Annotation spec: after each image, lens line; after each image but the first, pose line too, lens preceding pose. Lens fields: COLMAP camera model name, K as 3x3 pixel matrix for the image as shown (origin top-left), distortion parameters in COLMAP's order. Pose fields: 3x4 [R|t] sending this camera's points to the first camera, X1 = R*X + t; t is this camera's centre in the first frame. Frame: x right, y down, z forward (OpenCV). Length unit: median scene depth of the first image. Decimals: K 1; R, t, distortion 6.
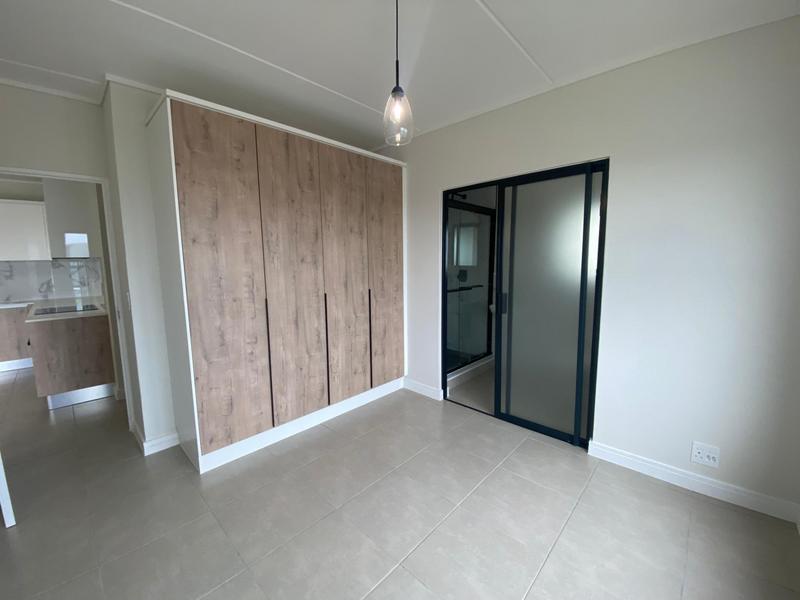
lens RADIAL K [[323.8, 0, 399.5], [0, 323.8, 299.3], [0, 0, 1]] dist [0.026948, -0.023343]
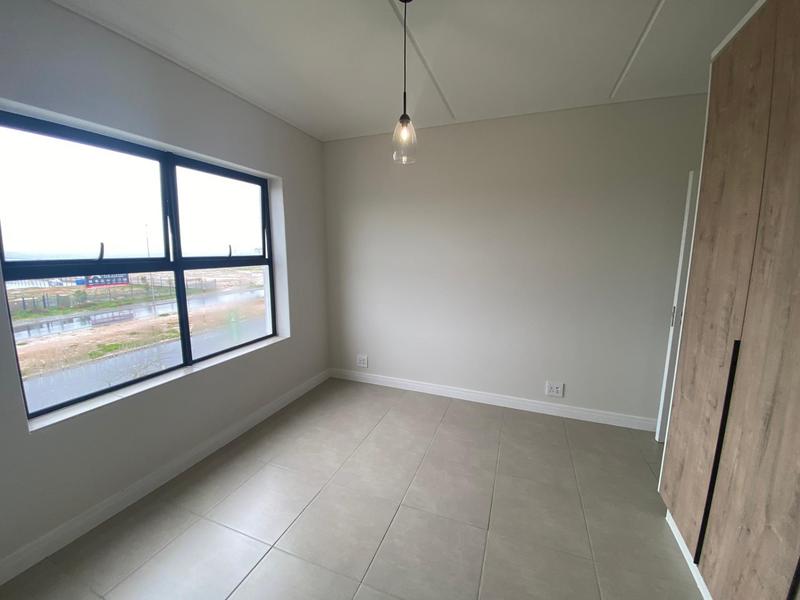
lens RADIAL K [[323.8, 0, 399.5], [0, 323.8, 299.3], [0, 0, 1]] dist [0.026948, -0.023343]
pose [[-0.925250, 0.060789, -0.374456, 0.288666], [-0.039041, 0.966579, 0.253380, -0.183193], [0.377344, 0.249058, -0.891954, 1.302546]]
